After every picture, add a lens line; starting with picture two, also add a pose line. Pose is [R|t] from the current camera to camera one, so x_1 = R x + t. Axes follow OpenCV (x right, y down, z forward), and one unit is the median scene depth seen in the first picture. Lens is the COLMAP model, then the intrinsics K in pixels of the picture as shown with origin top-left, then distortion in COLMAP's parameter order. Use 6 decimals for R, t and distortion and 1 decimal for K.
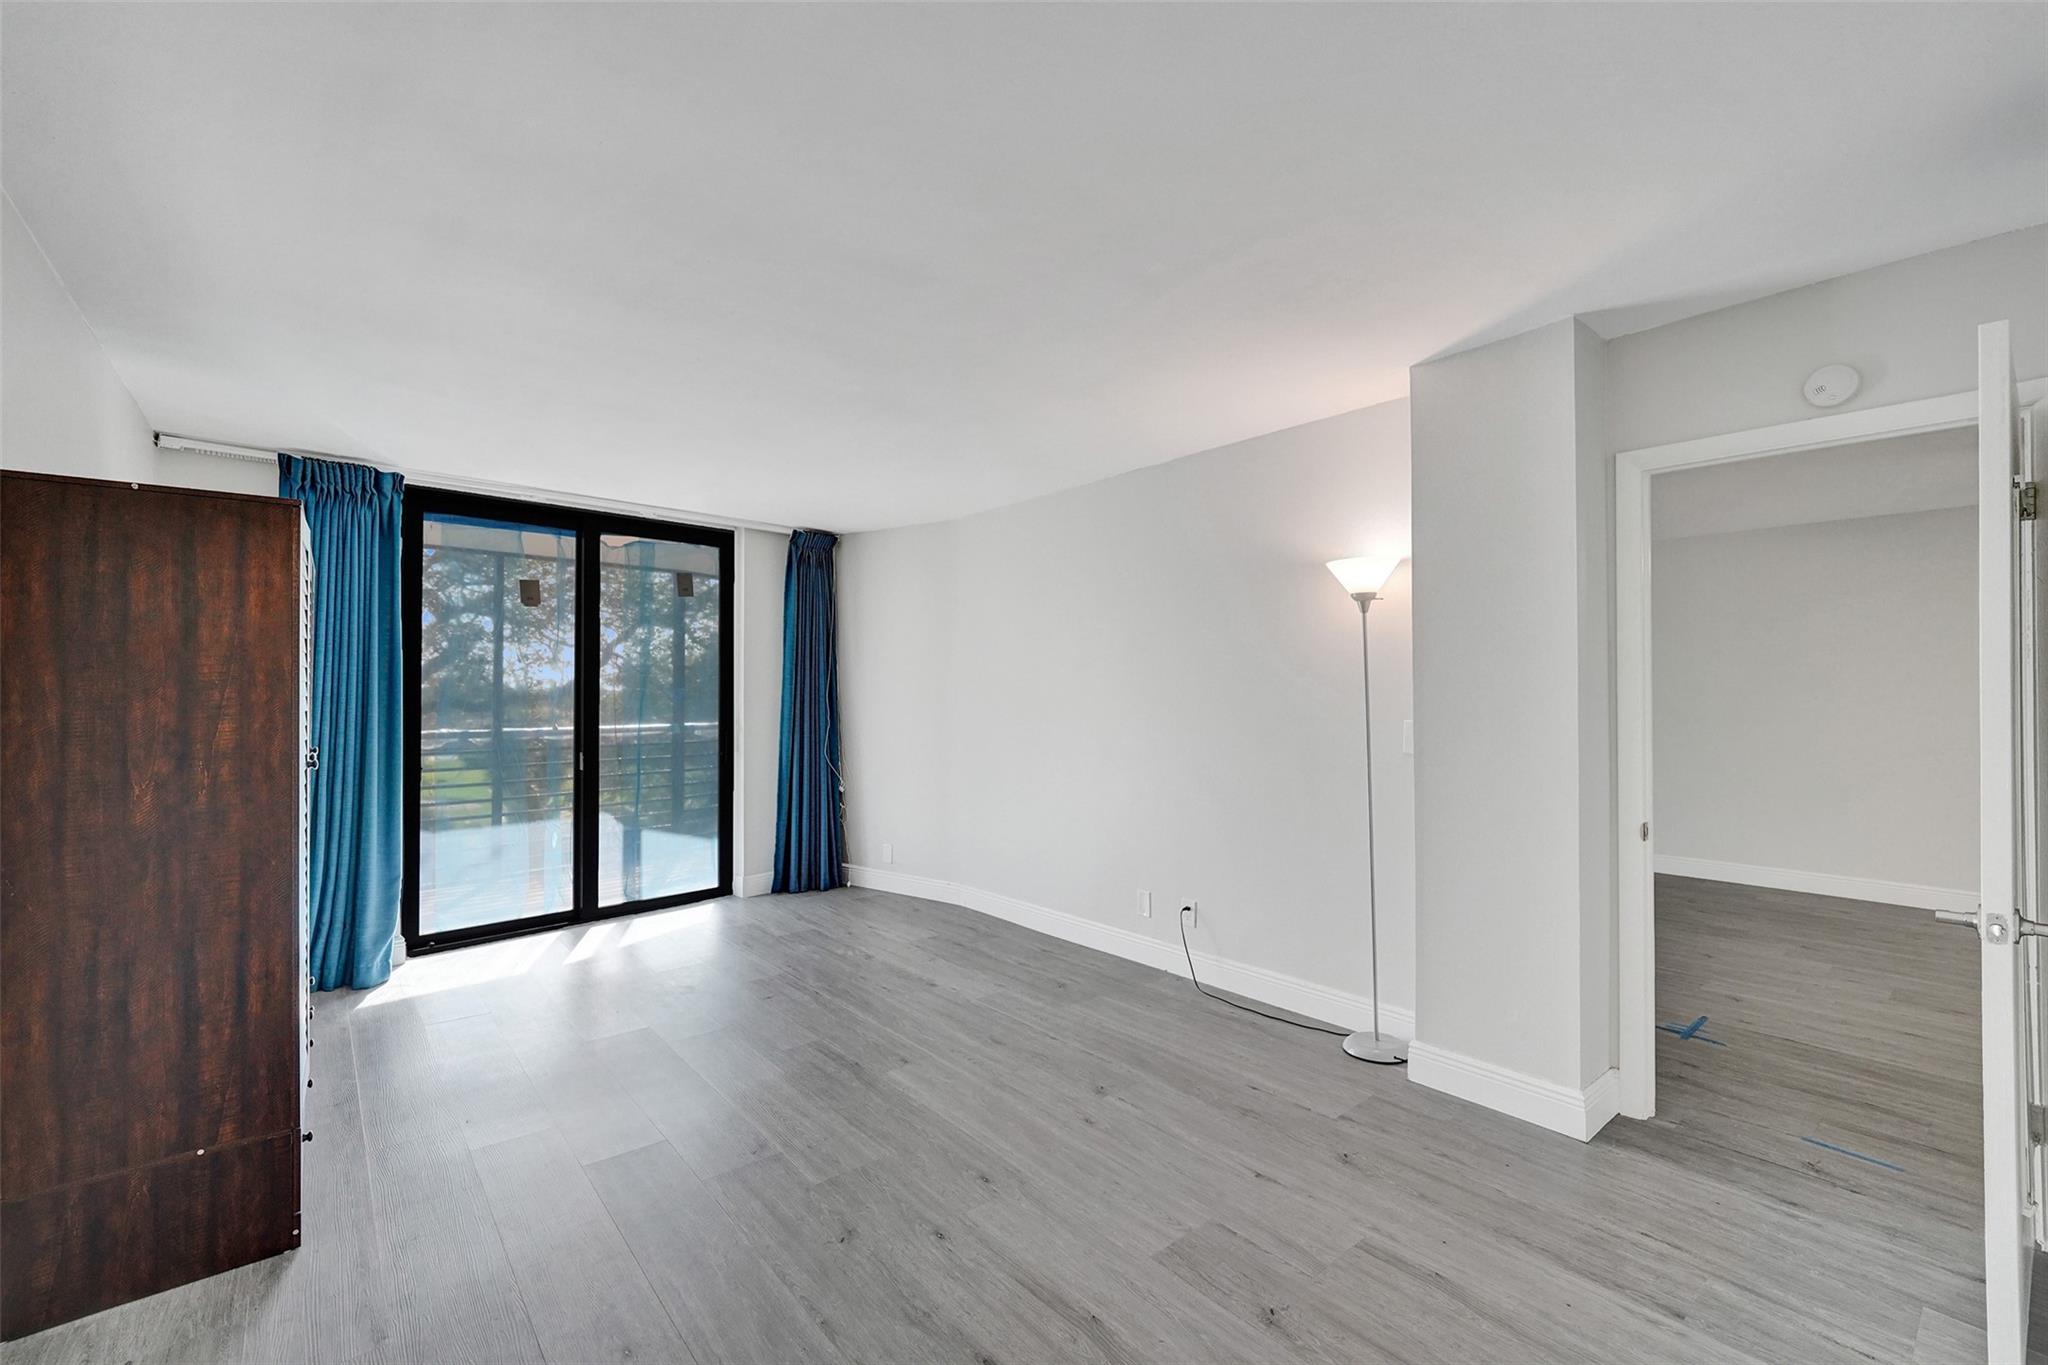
lens RADIAL K [[855.5, 0, 1071.1], [0, 855.5, 677.7], [0, 0, 1]] dist [-0.011427, 0.002074]
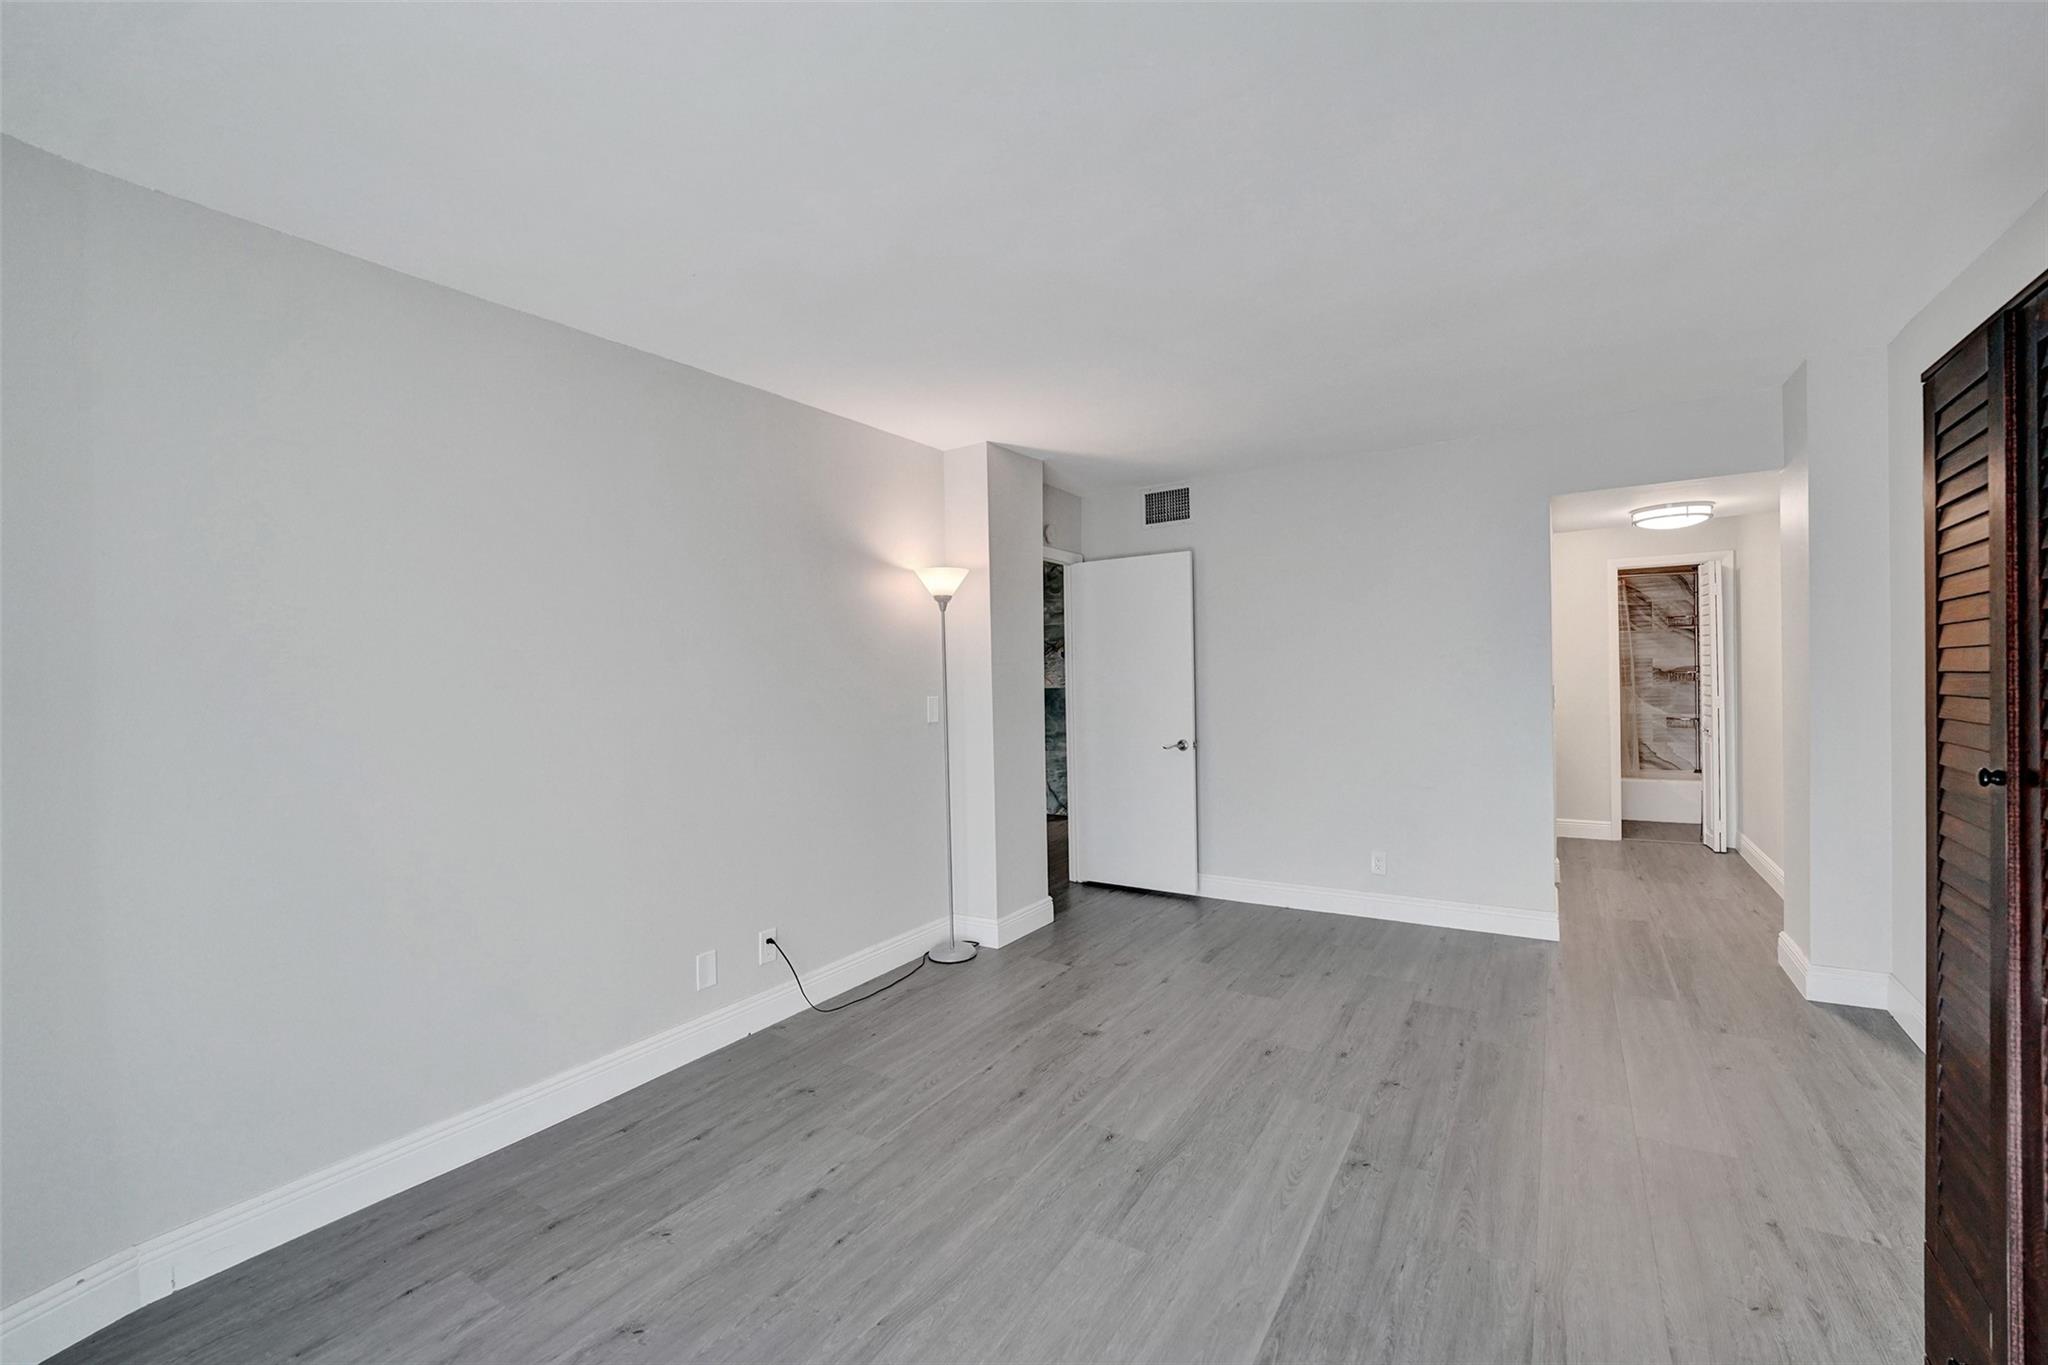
lens RADIAL K [[855.5, 0, 1005.0], [0, 855.5, 679.8], [0, 0, 1]] dist [-0.011427, 0.002074]
pose [[-0.259618, 0.001981, 0.965709, -0.855176], [-0.001869, 0.999995, -0.002554, 0.025835], [-0.965710, -0.002468, -0.259613, 1.191391]]
